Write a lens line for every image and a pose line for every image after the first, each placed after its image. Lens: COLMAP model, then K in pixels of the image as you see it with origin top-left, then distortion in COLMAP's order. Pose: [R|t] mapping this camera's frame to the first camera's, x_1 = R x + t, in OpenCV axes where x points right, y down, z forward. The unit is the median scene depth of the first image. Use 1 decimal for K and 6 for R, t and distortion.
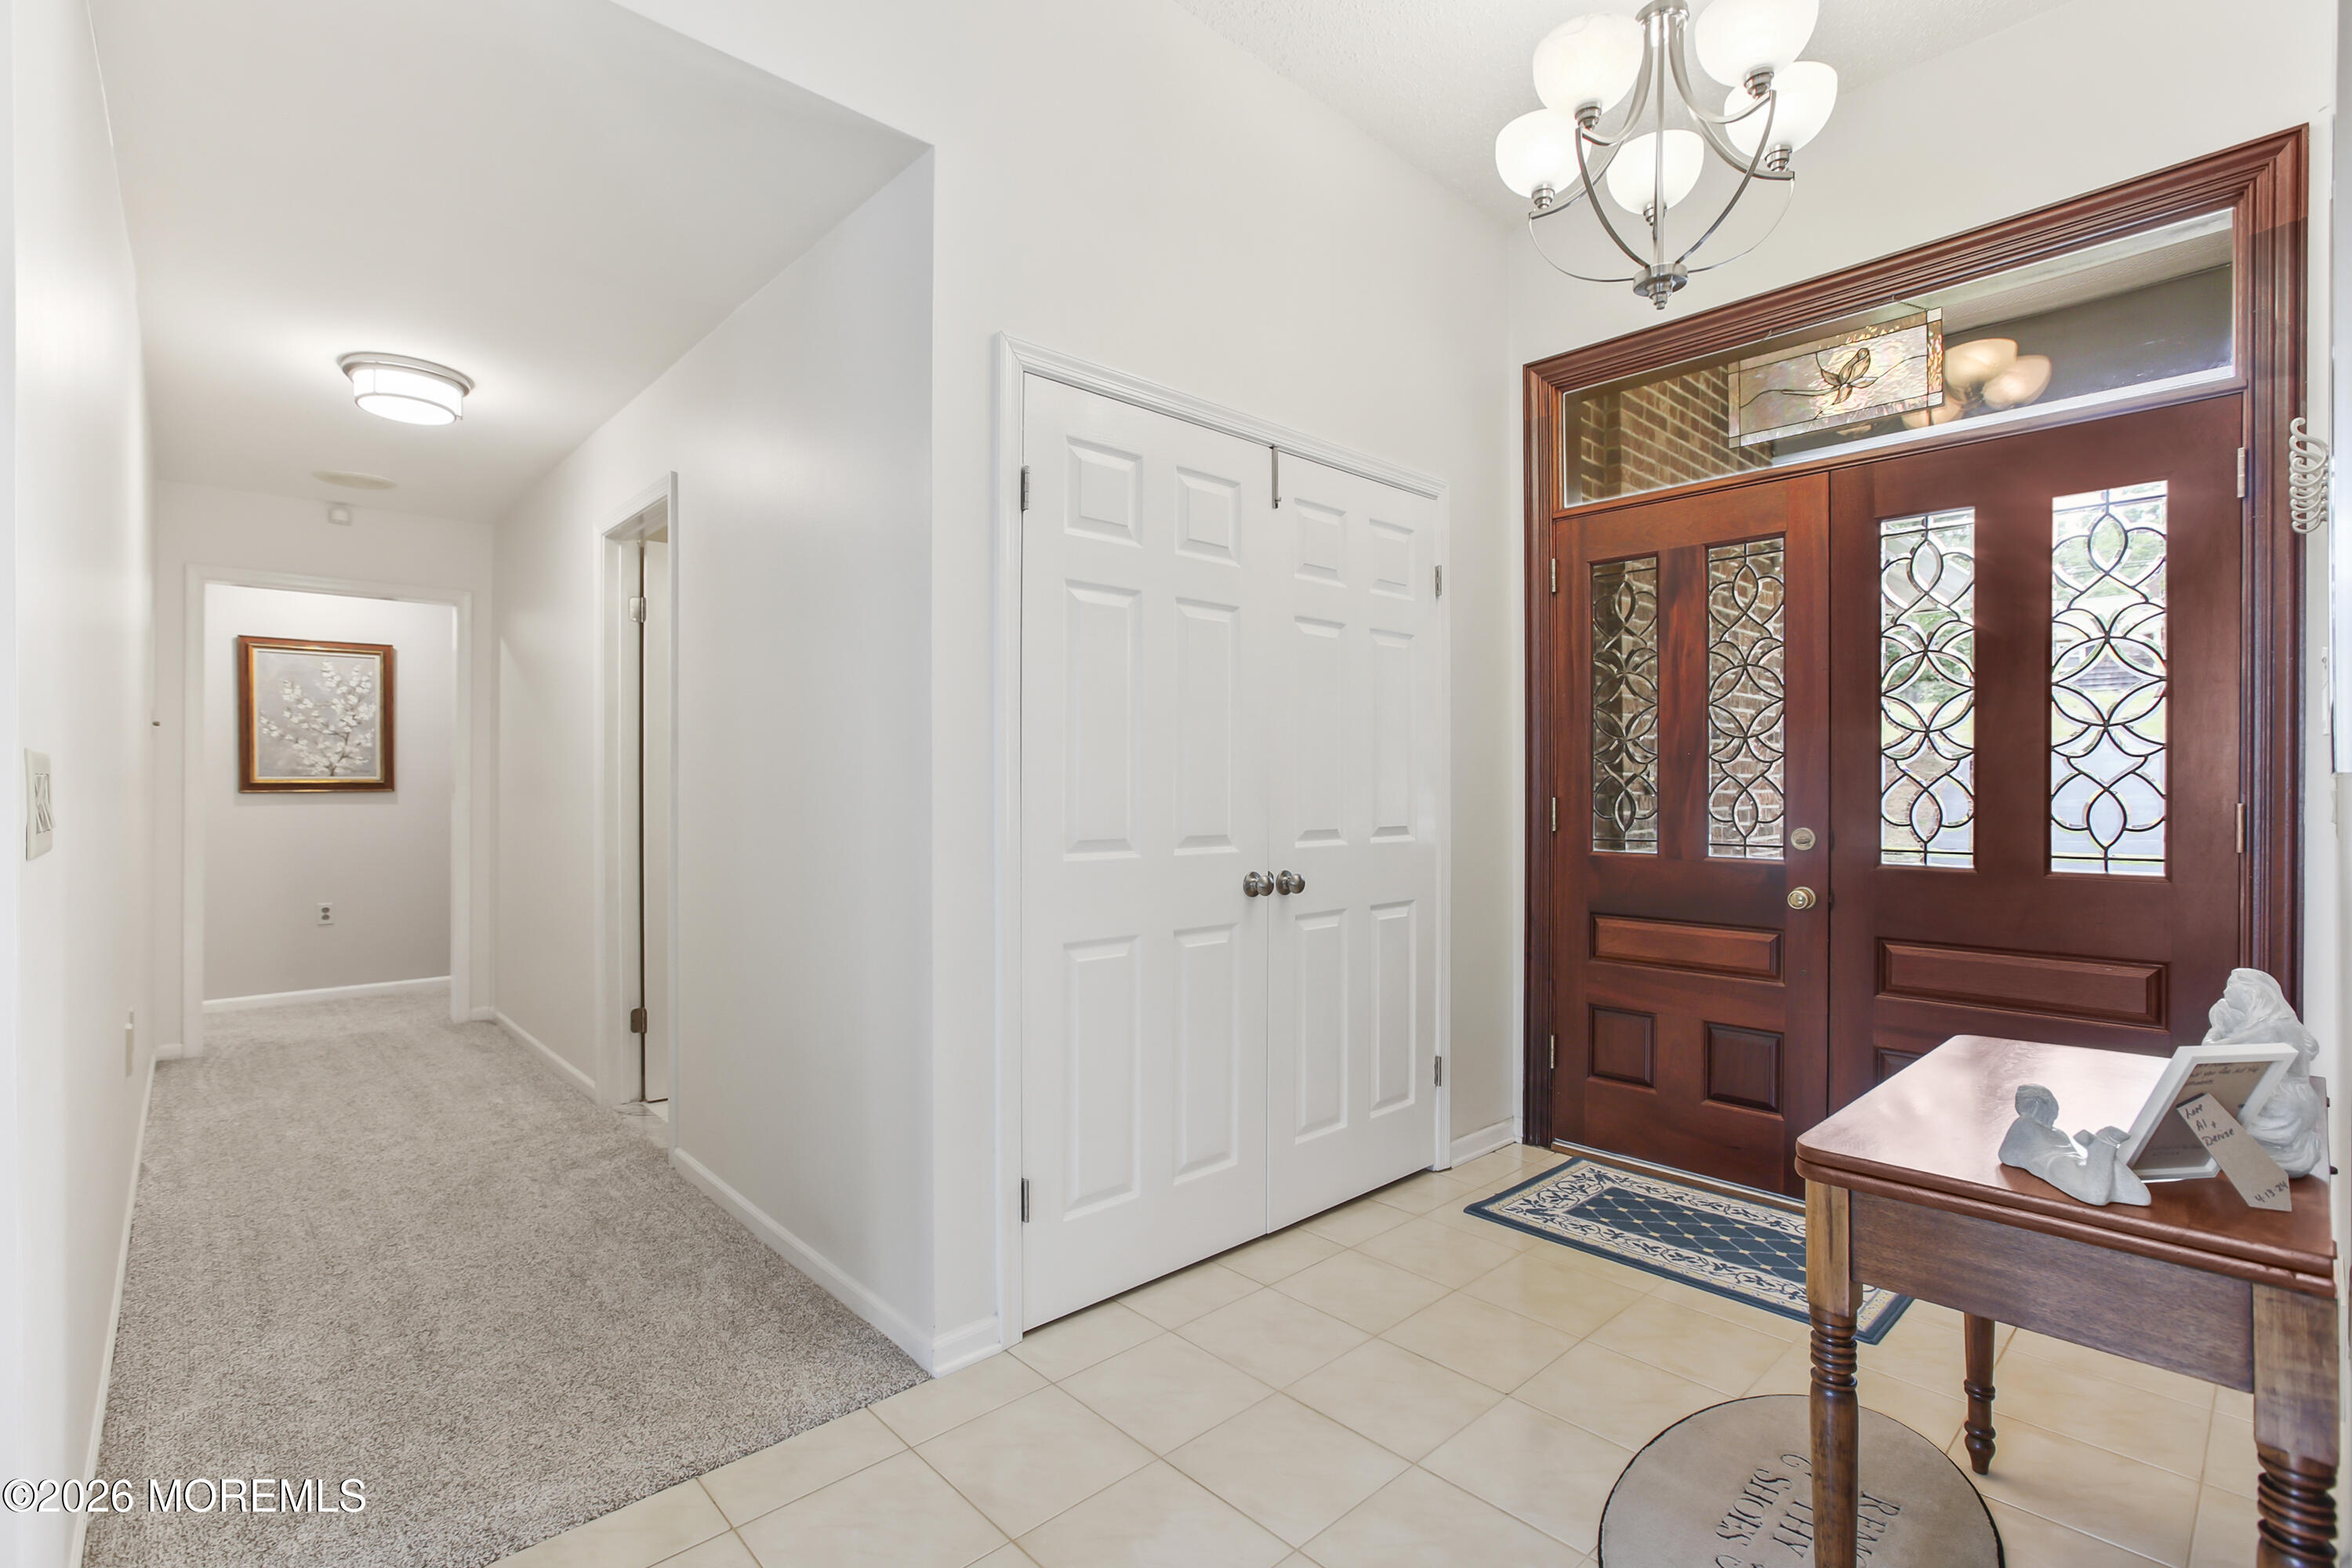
lens RADIAL K [[1088.2, 0, 1169.2], [0, 1088.2, 779.6], [0, 0, 1]] dist [-0.027147, 0.015562]
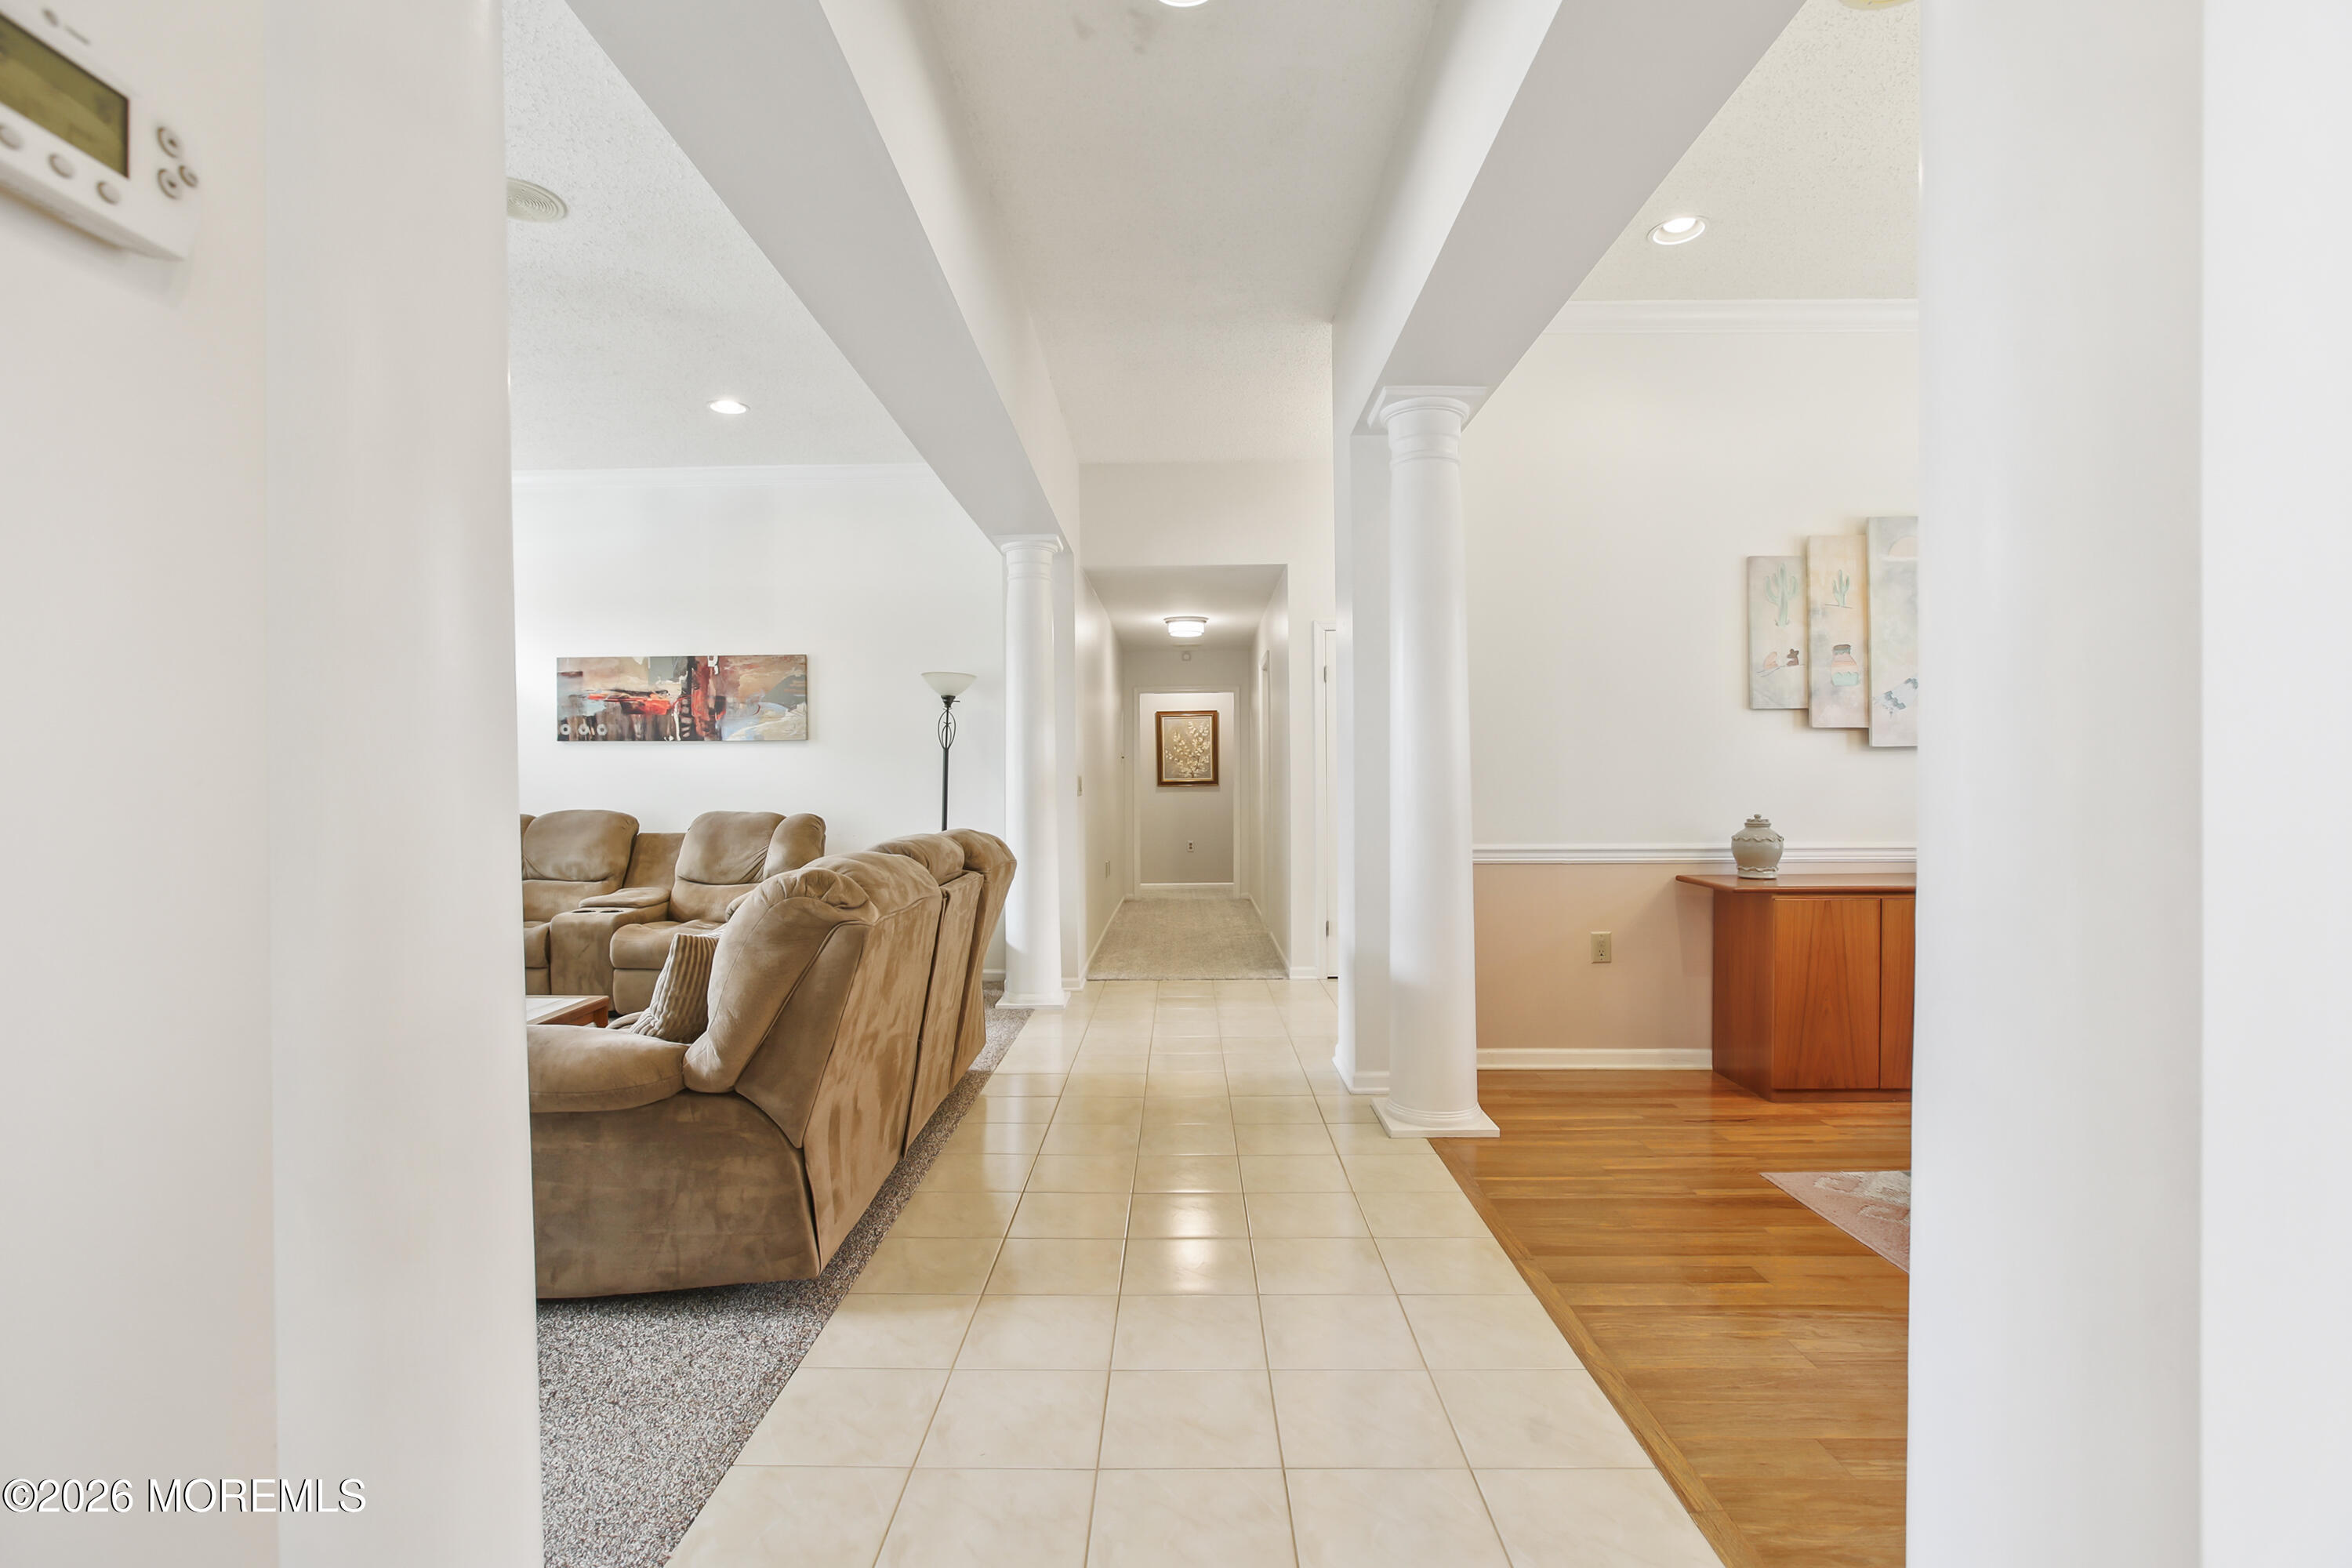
lens RADIAL K [[1088.2, 0, 1168.3], [0, 1088.2, 791.5], [0, 0, 1]] dist [-0.027147, 0.015562]
pose [[0.729952, -0.002482, -0.683494, 0.584383], [0.012266, 0.999880, 0.009469, 0.001918], [0.683388, -0.015296, 0.729895, -0.518875]]
